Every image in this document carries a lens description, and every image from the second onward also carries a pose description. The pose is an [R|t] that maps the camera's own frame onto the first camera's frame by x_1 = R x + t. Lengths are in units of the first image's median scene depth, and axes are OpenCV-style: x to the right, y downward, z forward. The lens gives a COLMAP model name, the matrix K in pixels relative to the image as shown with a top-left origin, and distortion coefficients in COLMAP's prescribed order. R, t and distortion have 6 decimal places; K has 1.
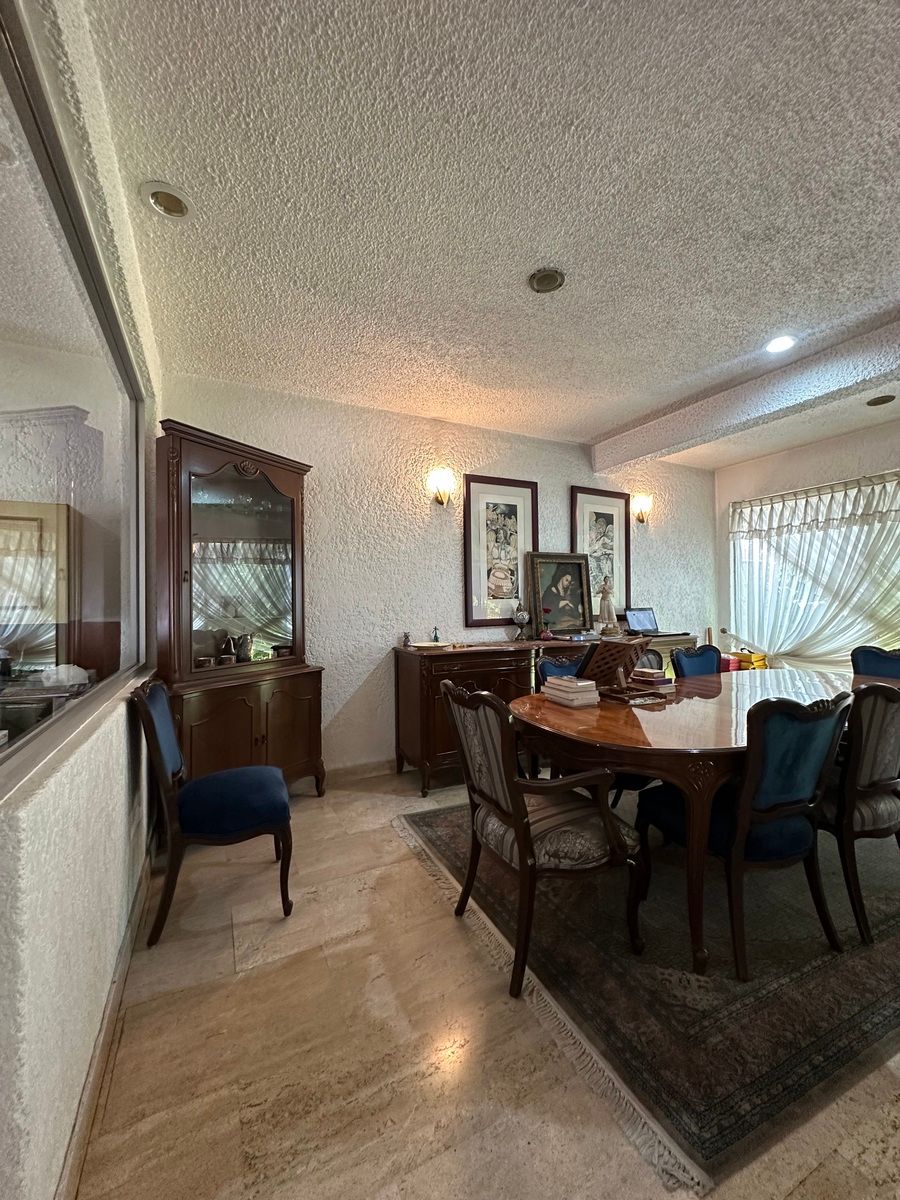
lens RADIAL K [[479.4, 0, 446.0], [0, 479.4, 600.2], [0, 0, 1]] dist [-0.003690, 0.000467]
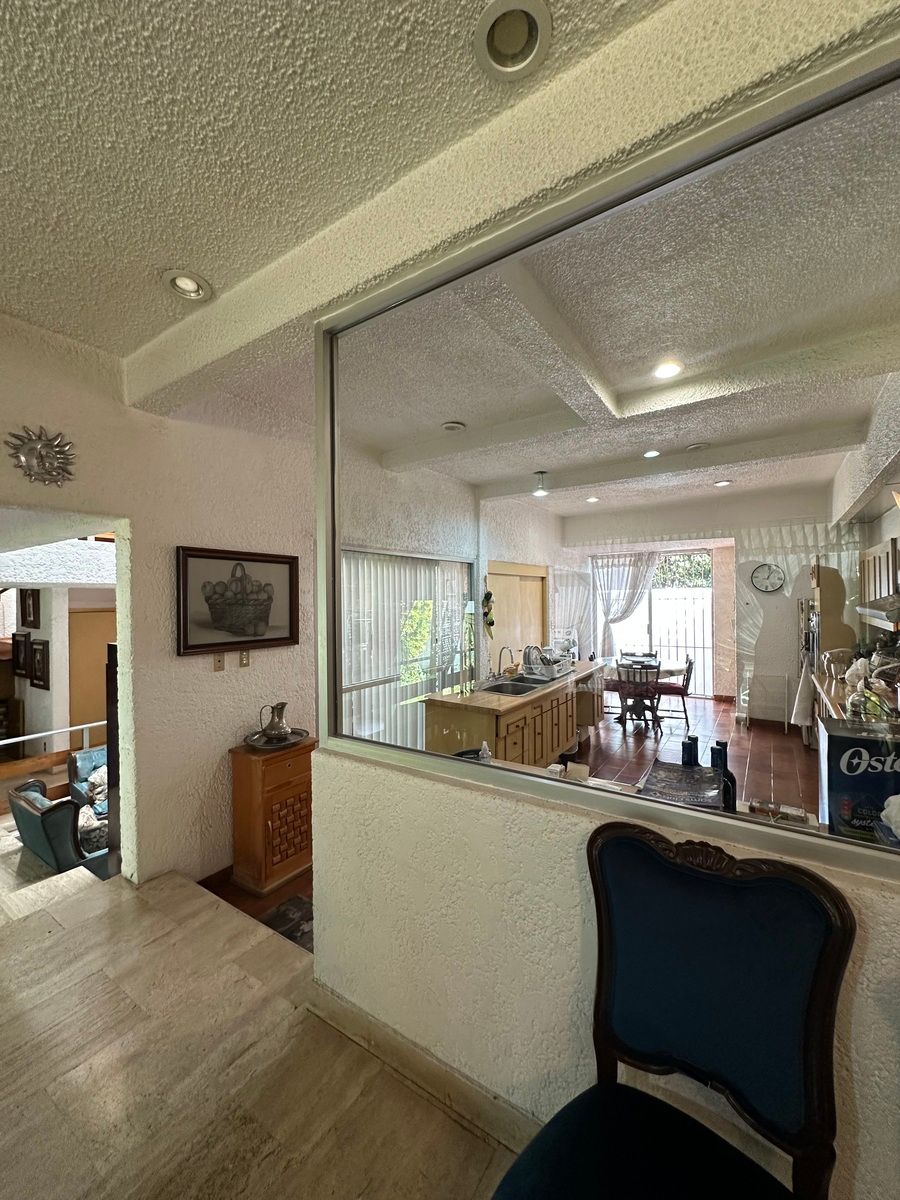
lens RADIAL K [[479.4, 0, 449.5], [0, 479.4, 603.6], [0, 0, 1]] dist [-0.003690, 0.000467]
pose [[-0.866274, 0.021540, -0.499105, -0.234508], [0.022616, 0.999737, 0.003893, -0.123804], [0.499057, -0.007915, -0.866533, 1.962314]]
